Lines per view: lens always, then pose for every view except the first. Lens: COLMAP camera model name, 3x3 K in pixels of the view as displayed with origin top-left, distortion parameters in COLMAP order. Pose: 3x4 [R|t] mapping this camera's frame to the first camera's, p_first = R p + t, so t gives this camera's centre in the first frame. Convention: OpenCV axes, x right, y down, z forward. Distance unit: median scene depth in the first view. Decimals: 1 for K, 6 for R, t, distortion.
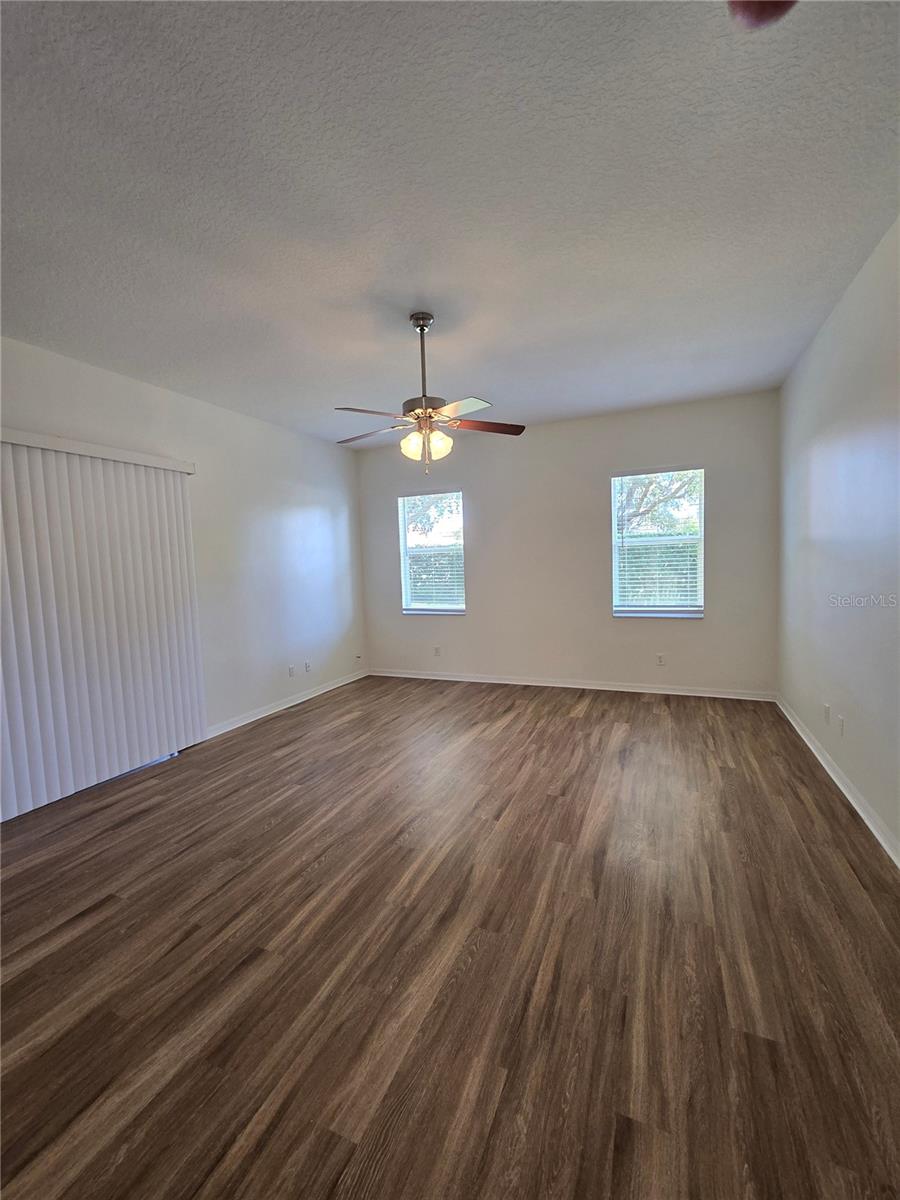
lens RADIAL K [[493.5, 0, 454.8], [0, 493.5, 594.8], [0, 0, 1]] dist [0.003010, -0.000081]
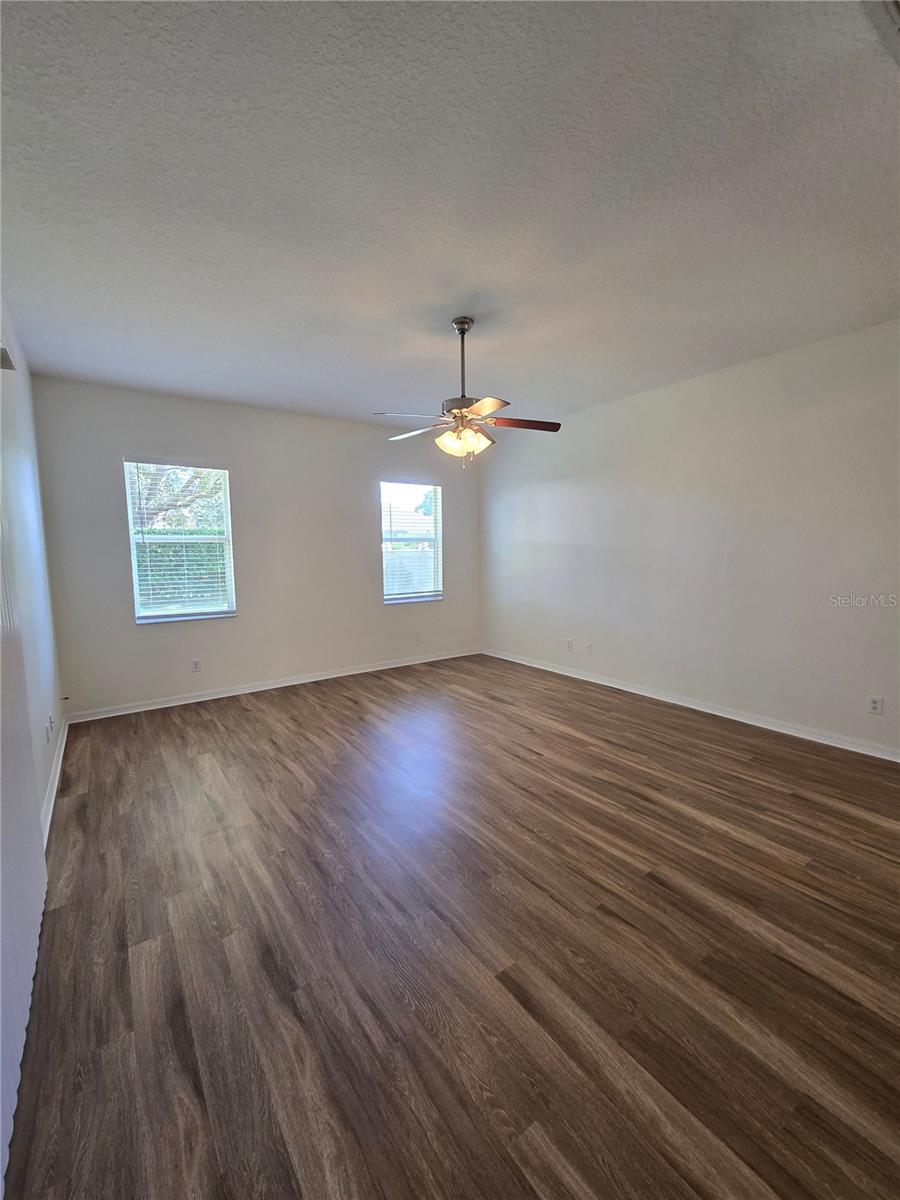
lens RADIAL K [[493.5, 0, 454.1], [0, 493.5, 594.5], [0, 0, 1]] dist [0.003010, -0.000081]
pose [[0.510197, -0.047718, 0.858733, -1.093640], [0.047547, 0.998498, 0.027235, -0.003505], [-0.858742, 0.026935, 0.511699, 0.526263]]
